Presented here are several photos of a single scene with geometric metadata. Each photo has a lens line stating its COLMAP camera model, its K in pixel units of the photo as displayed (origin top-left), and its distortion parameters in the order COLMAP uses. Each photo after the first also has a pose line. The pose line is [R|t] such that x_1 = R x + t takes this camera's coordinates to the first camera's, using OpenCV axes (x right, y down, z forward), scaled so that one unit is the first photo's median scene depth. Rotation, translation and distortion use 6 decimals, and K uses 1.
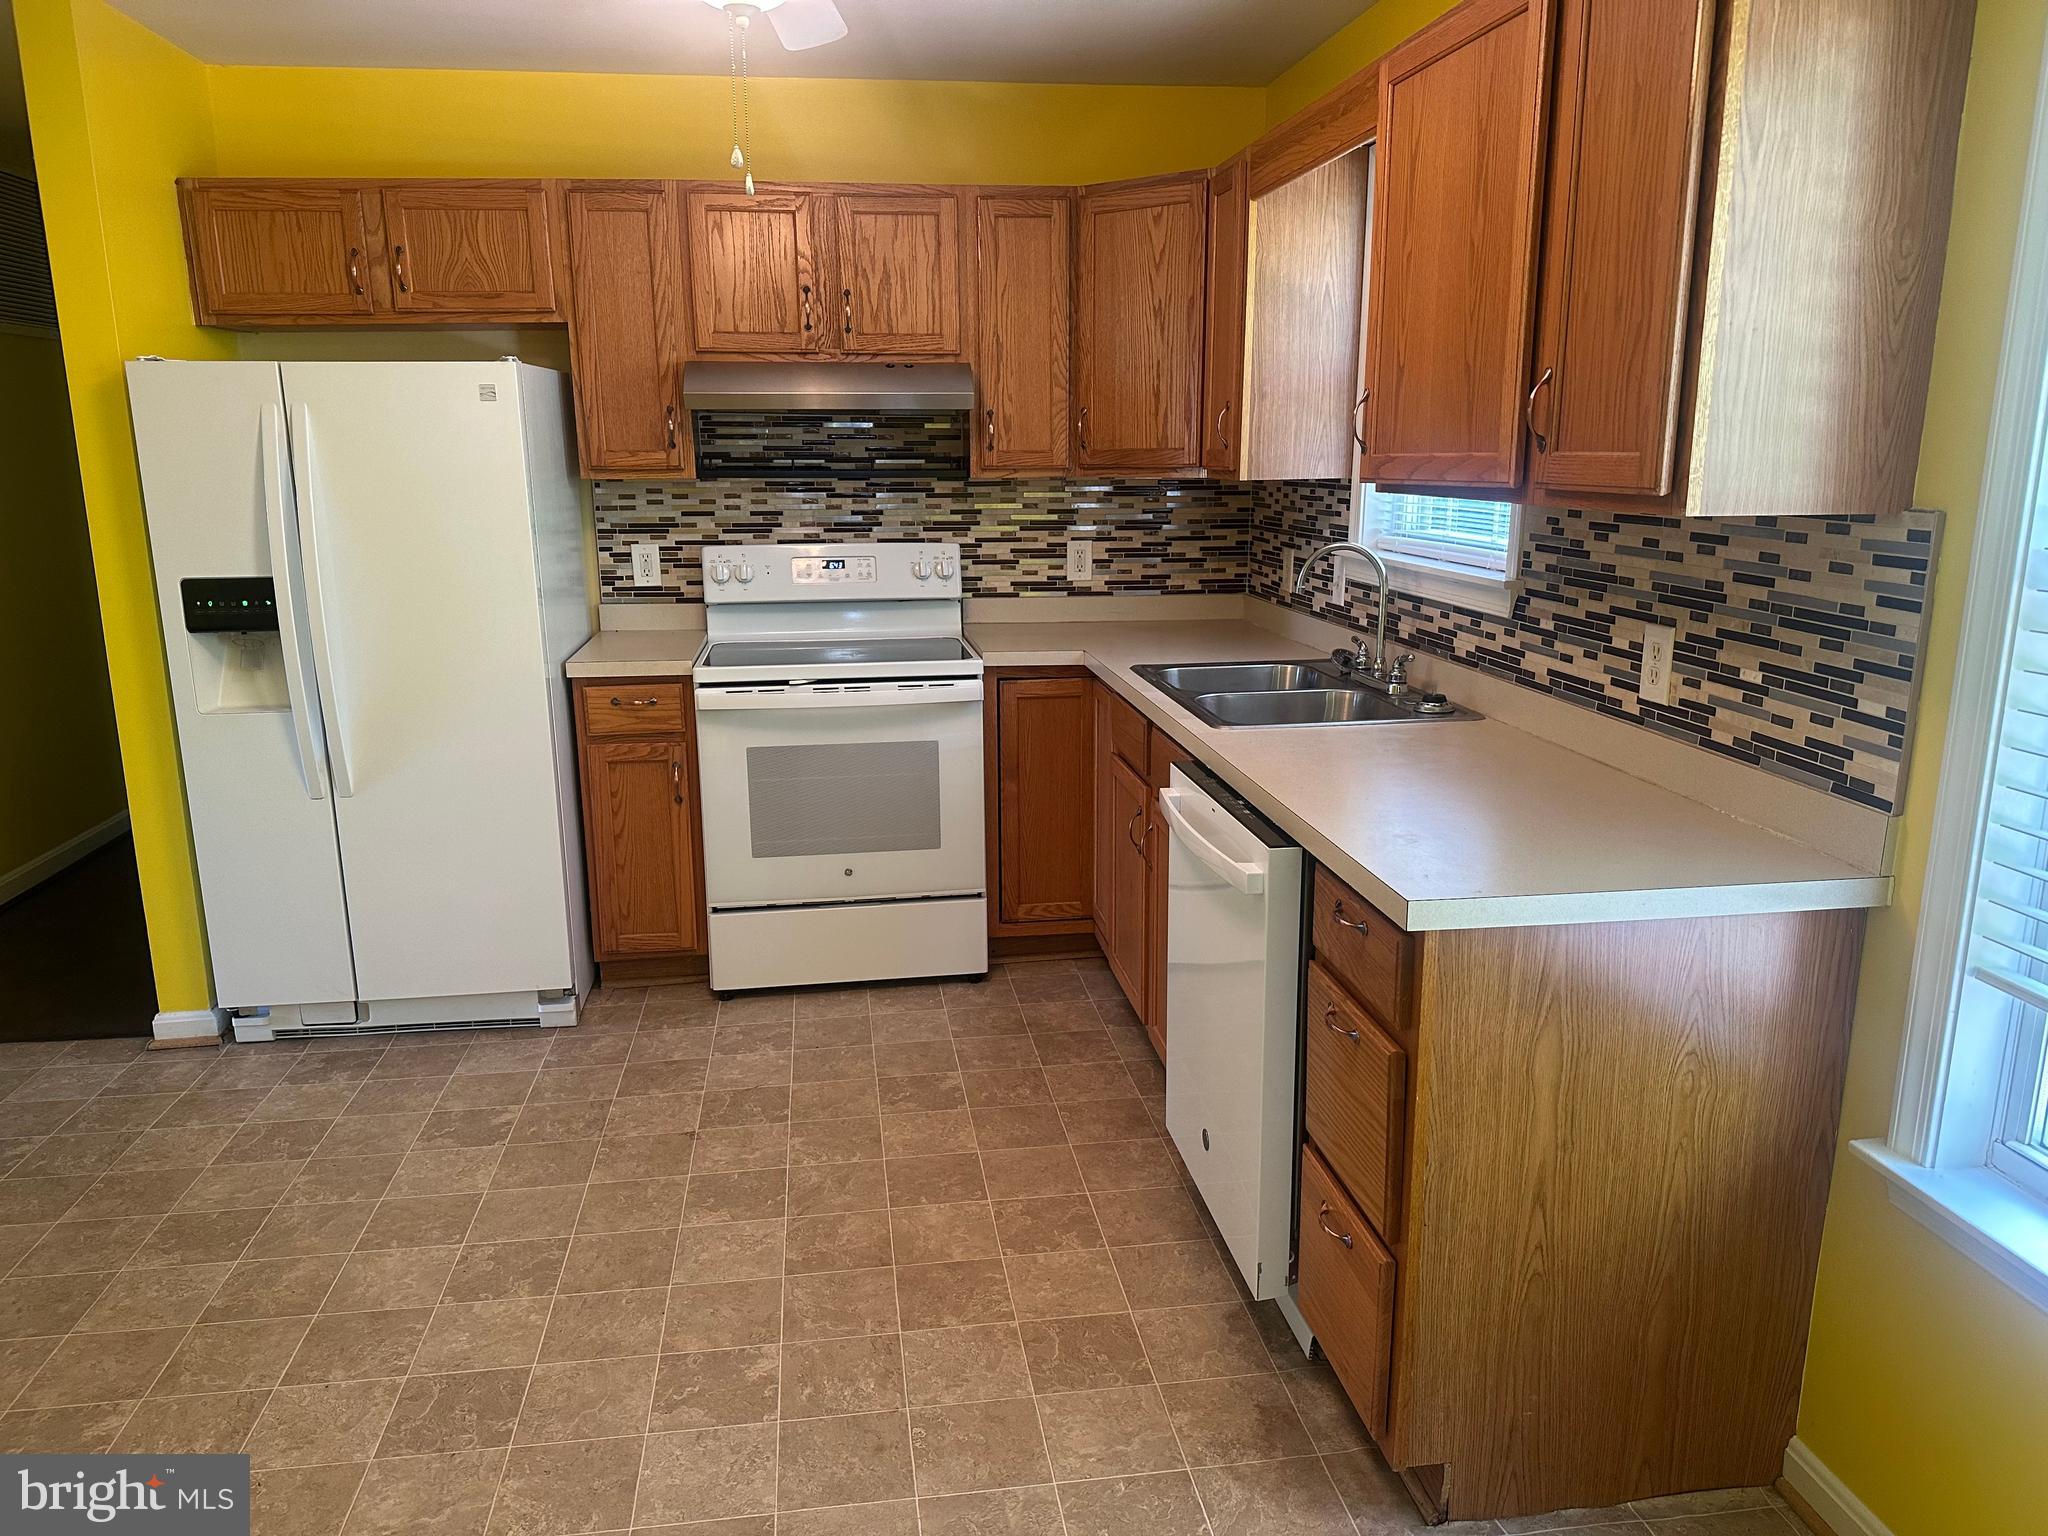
lens RADIAL K [[1429.7, 0, 1011.3], [0, 1429.7, 778.5], [0, 0, 1]] dist [0.087138, -0.111595]
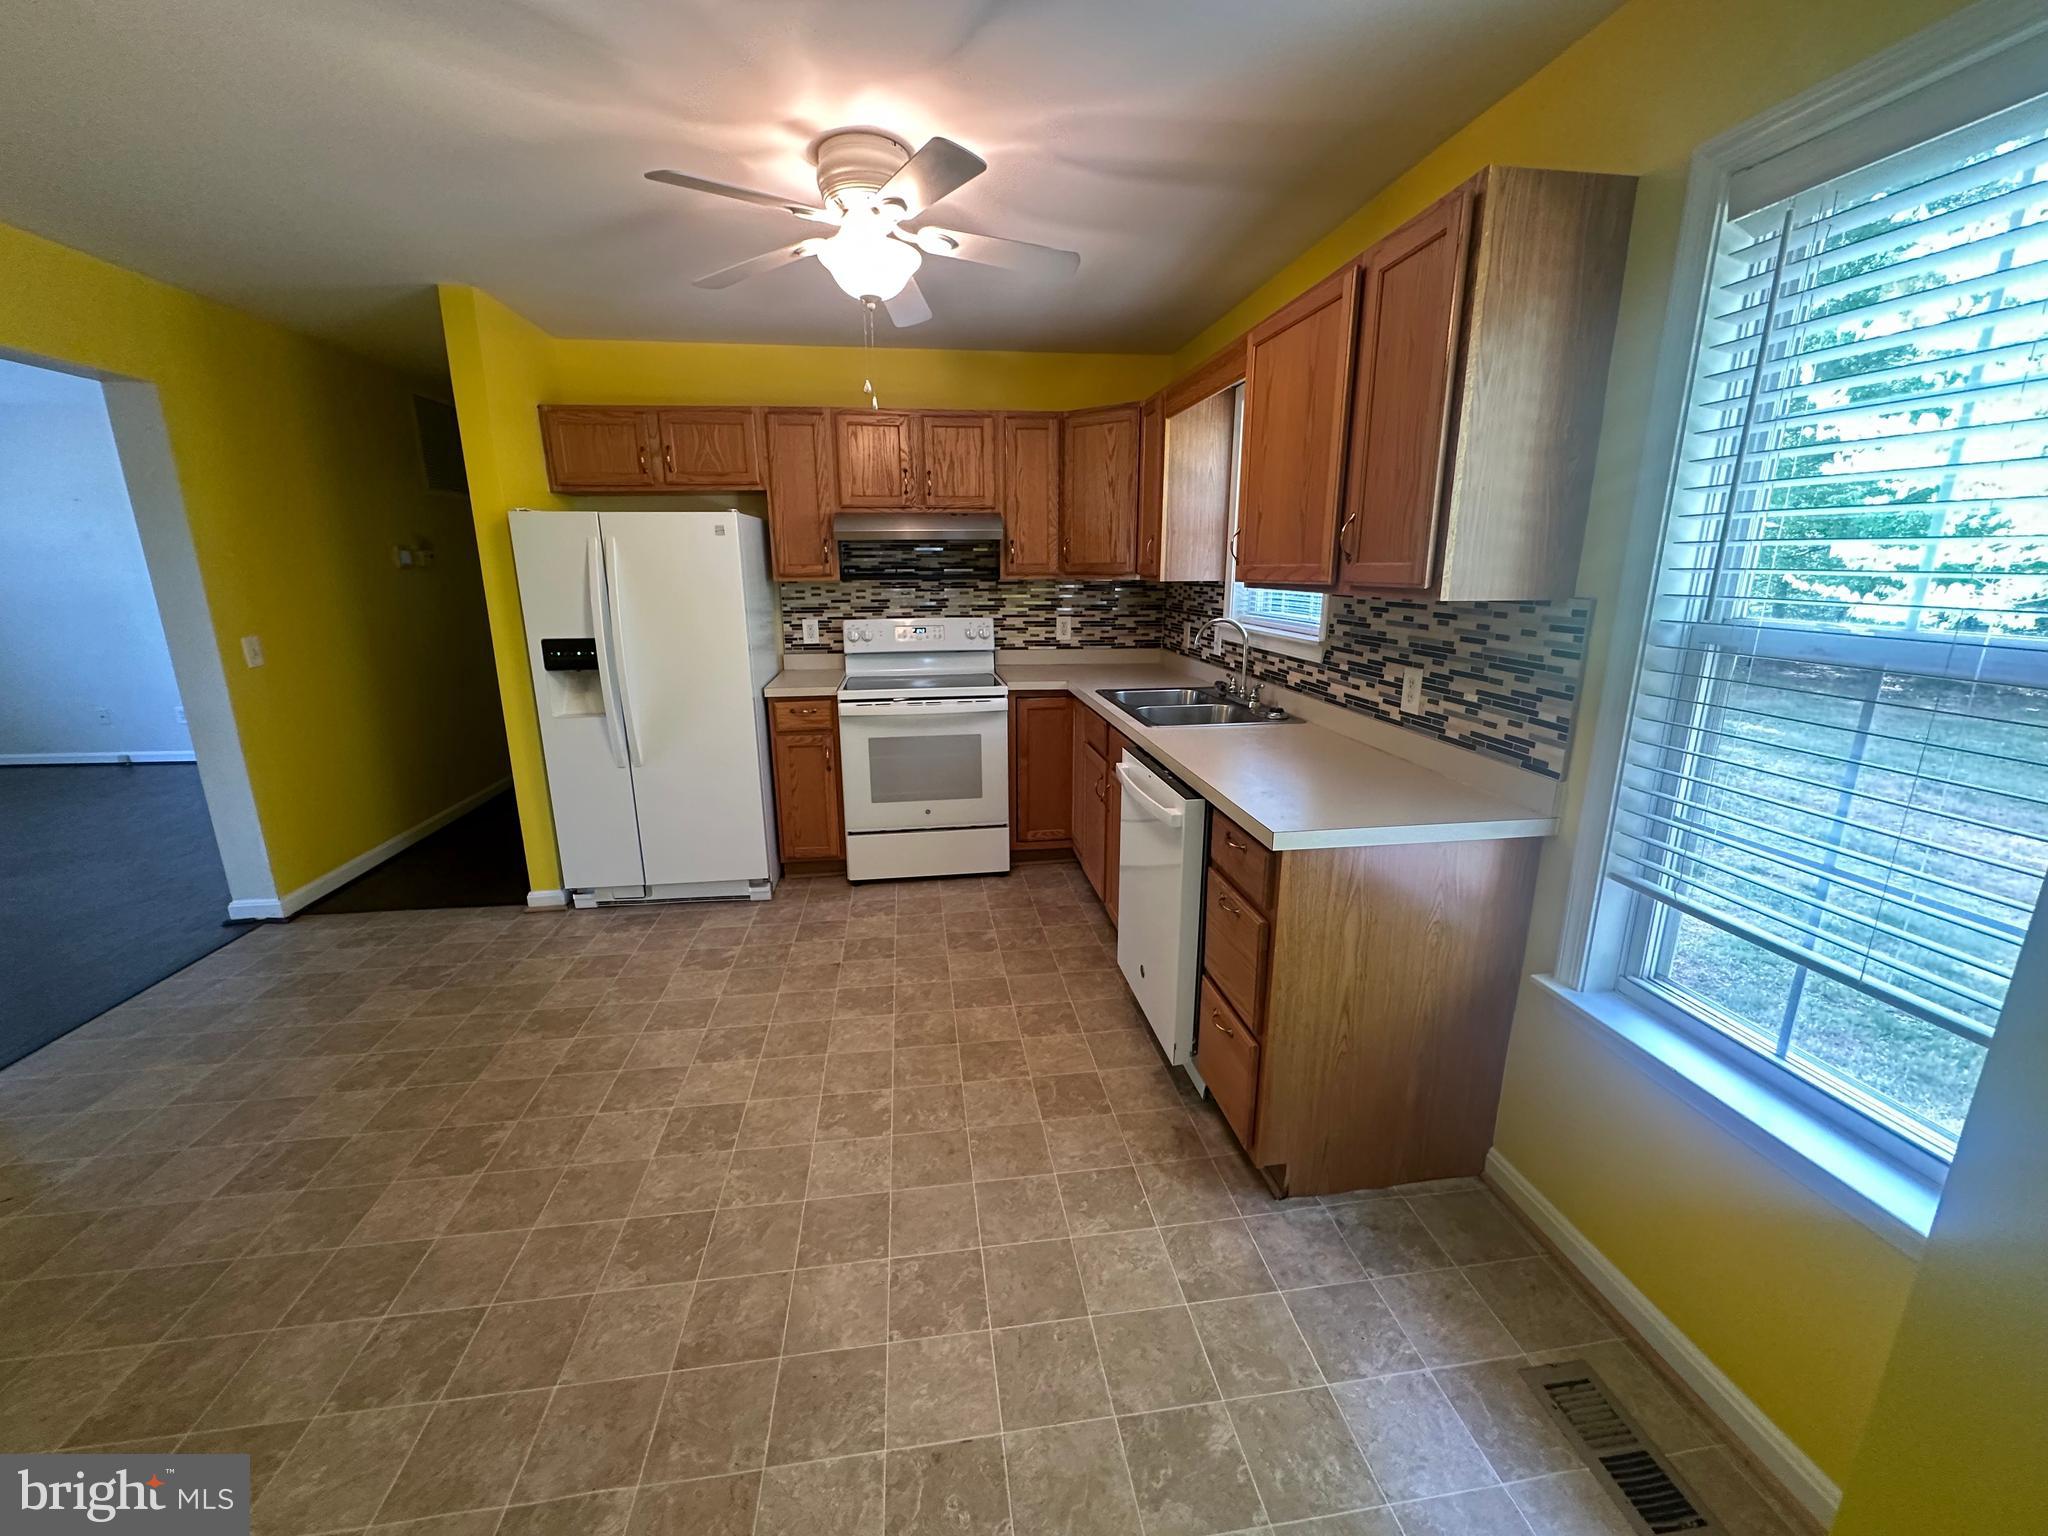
lens RADIAL K [[817.1, 0, 1017.6], [0, 817.1, 765.5], [0, 0, 1]] dist [0.001400, -0.000592]
pose [[0.999997, 0.002353, 0.000588, -0.011065], [-0.002360, 0.999924, 0.012135, -0.001624], [-0.000559, -0.012137, 0.999926, 0.036820]]
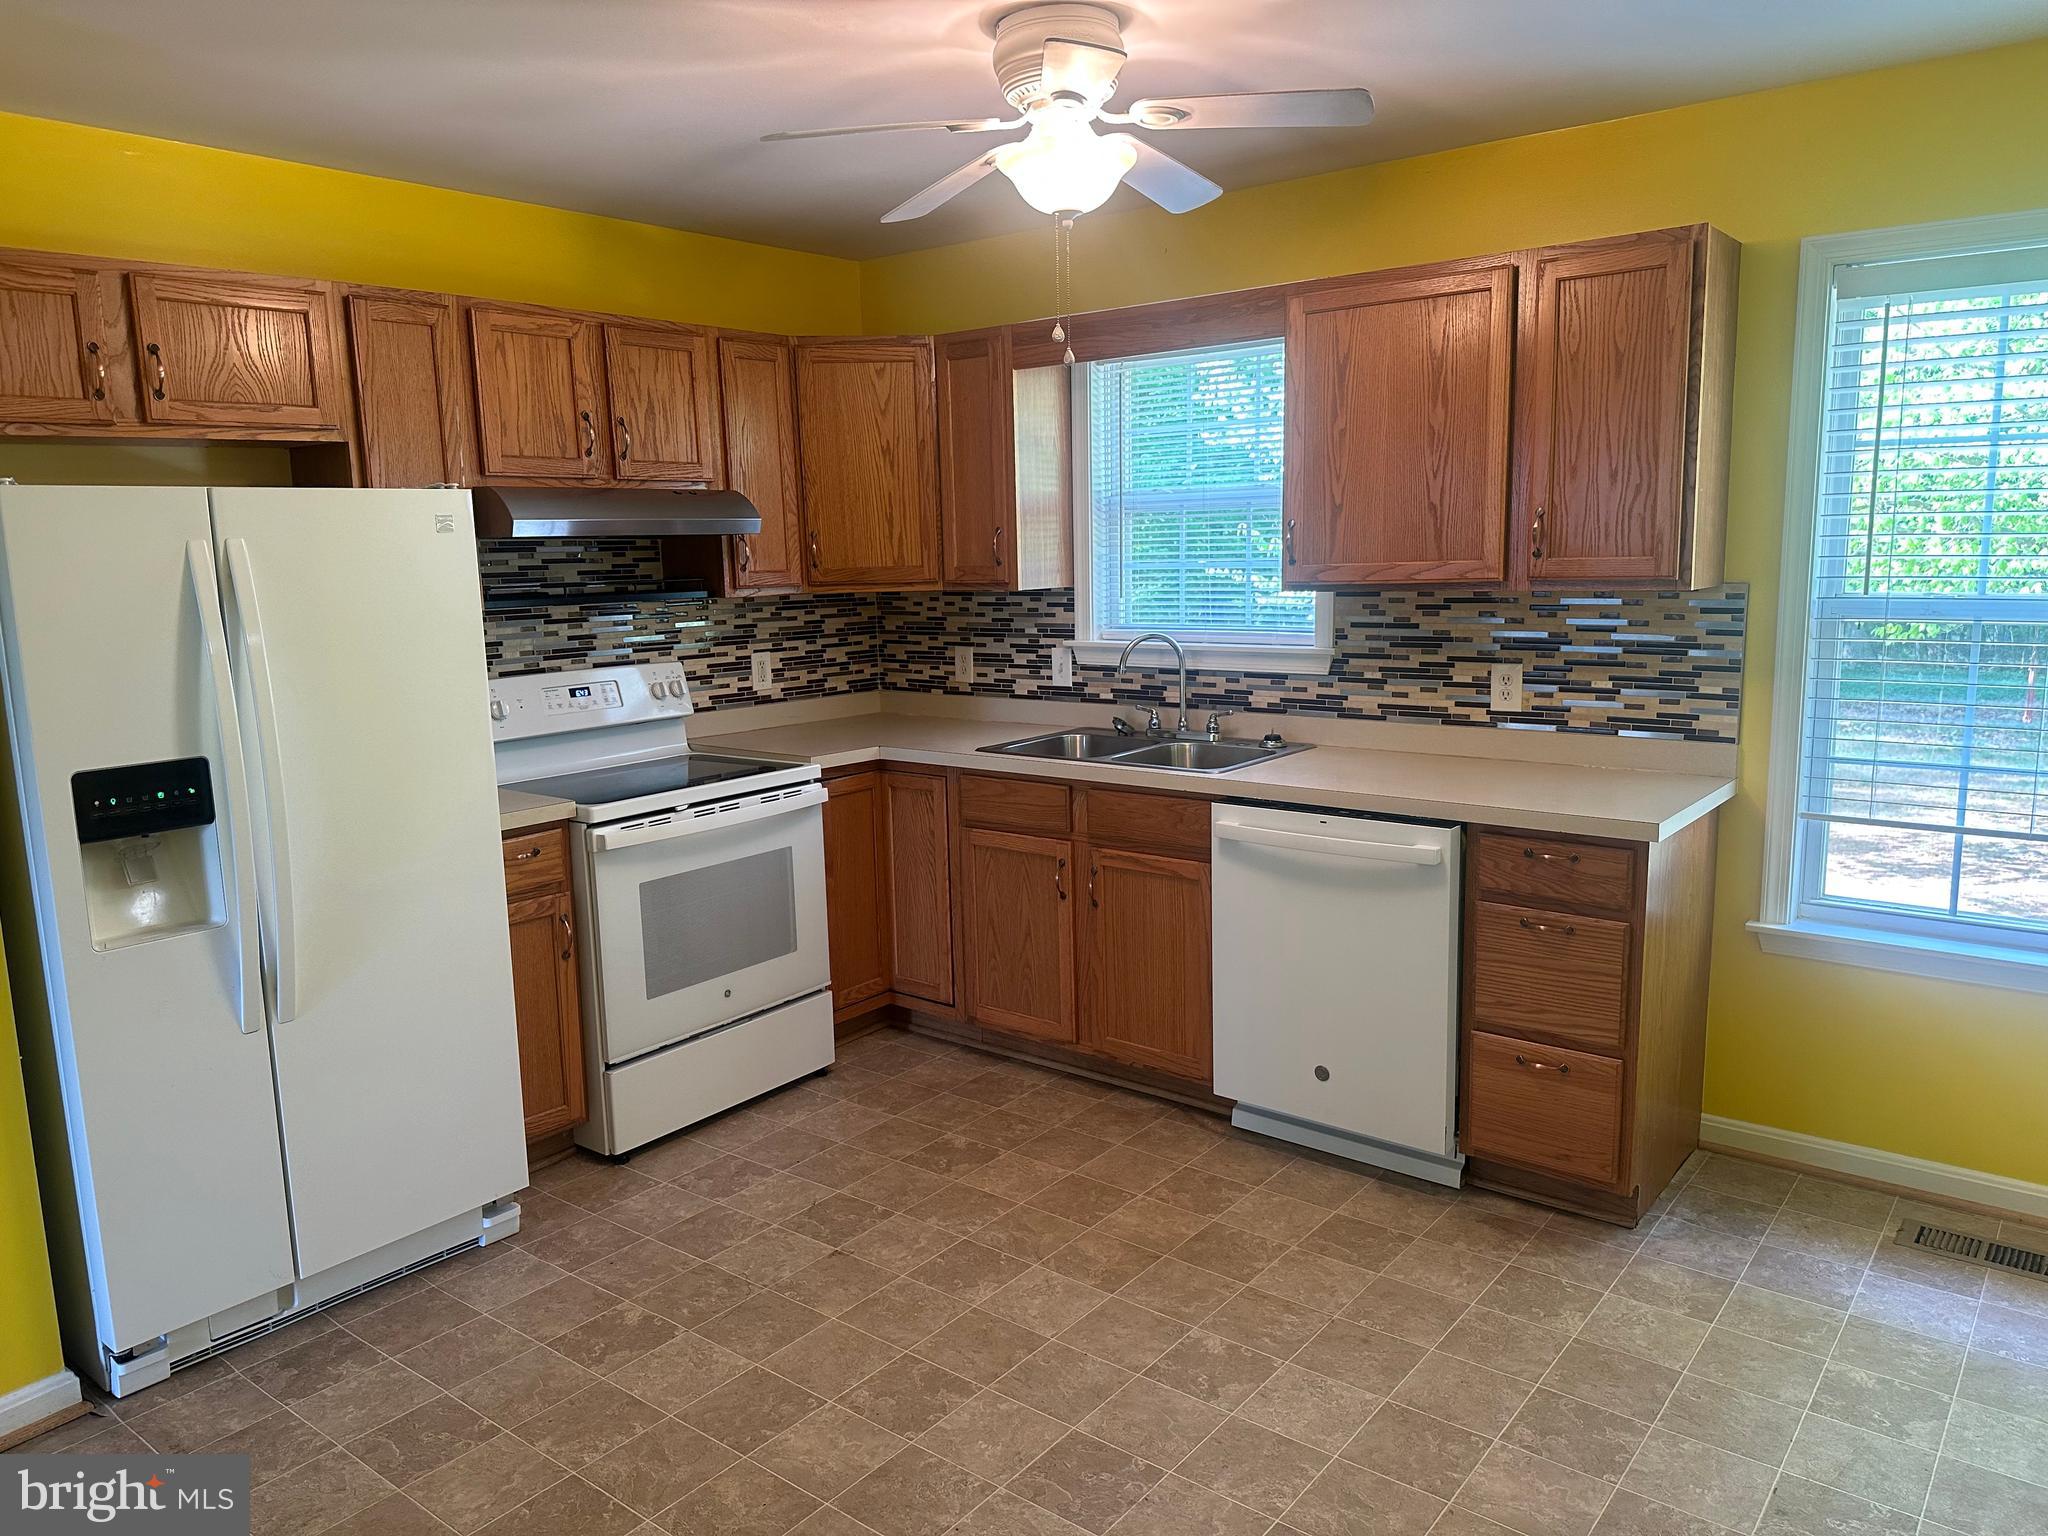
lens RADIAL K [[1429.7, 0, 1010.5], [0, 1429.7, 776.7], [0, 0, 1]] dist [0.087138, -0.111595]
pose [[0.724979, -0.123907, 0.677534, -0.822181], [0.176434, 0.984273, -0.008785, -0.050490], [-0.665790, 0.125909, 0.735439, 0.155901]]
